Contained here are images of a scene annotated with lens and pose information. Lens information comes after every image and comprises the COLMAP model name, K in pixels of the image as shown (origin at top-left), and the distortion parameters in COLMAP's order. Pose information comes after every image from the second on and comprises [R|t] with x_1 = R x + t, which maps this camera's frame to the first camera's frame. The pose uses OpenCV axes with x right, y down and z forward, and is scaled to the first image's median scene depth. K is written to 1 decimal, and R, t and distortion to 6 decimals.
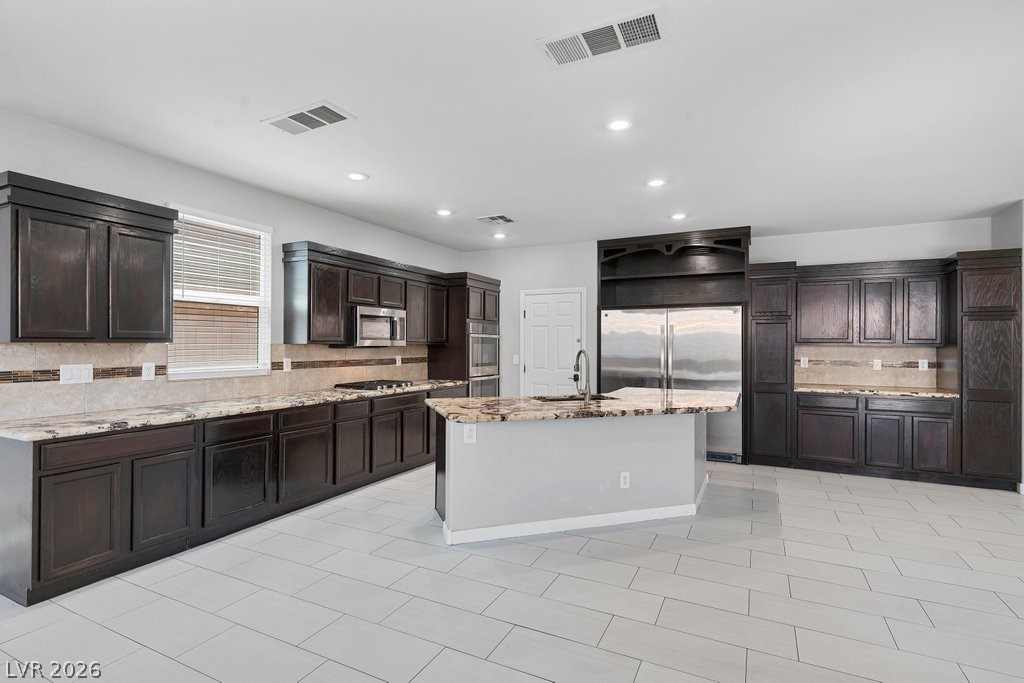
lens RADIAL K [[508.8, 0, 512.0], [0, 508.8, 341.5], [0, 0, 1]] dist [0.002180, 0.000999]
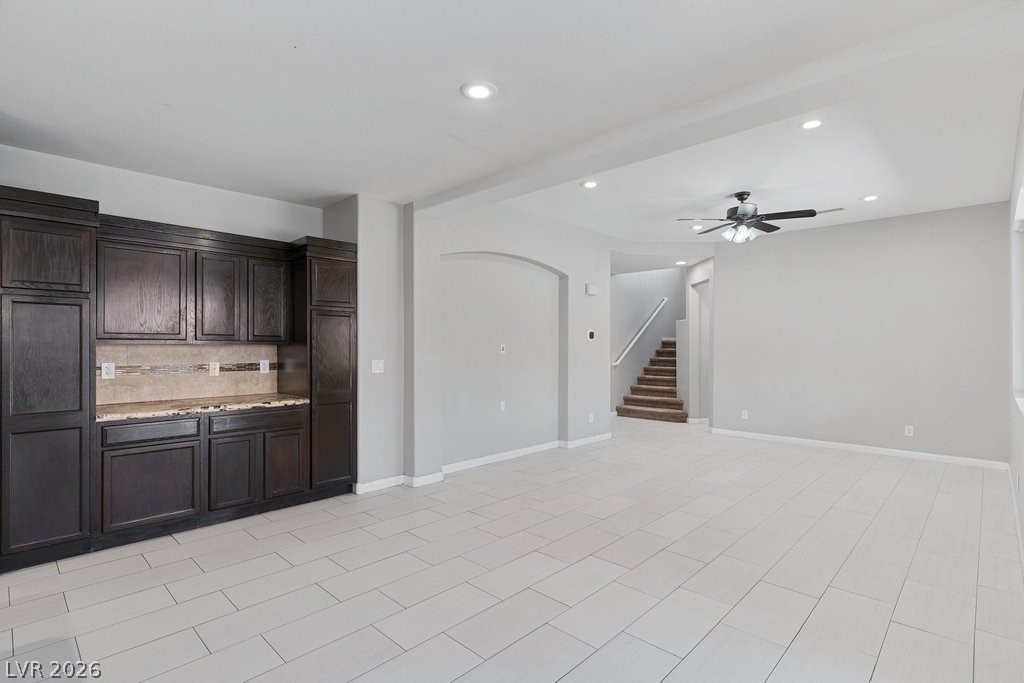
lens RADIAL K [[496.1, 0, 512.0], [0, 496.1, 341.5], [0, 0, 1]] dist [-0.001767, 0.000490]
pose [[0.296937, 0.000933, 0.954896, 0.148764], [-0.005465, 0.999985, 0.000723, 0.002086], [-0.954881, -0.005433, 0.296938, 0.369098]]
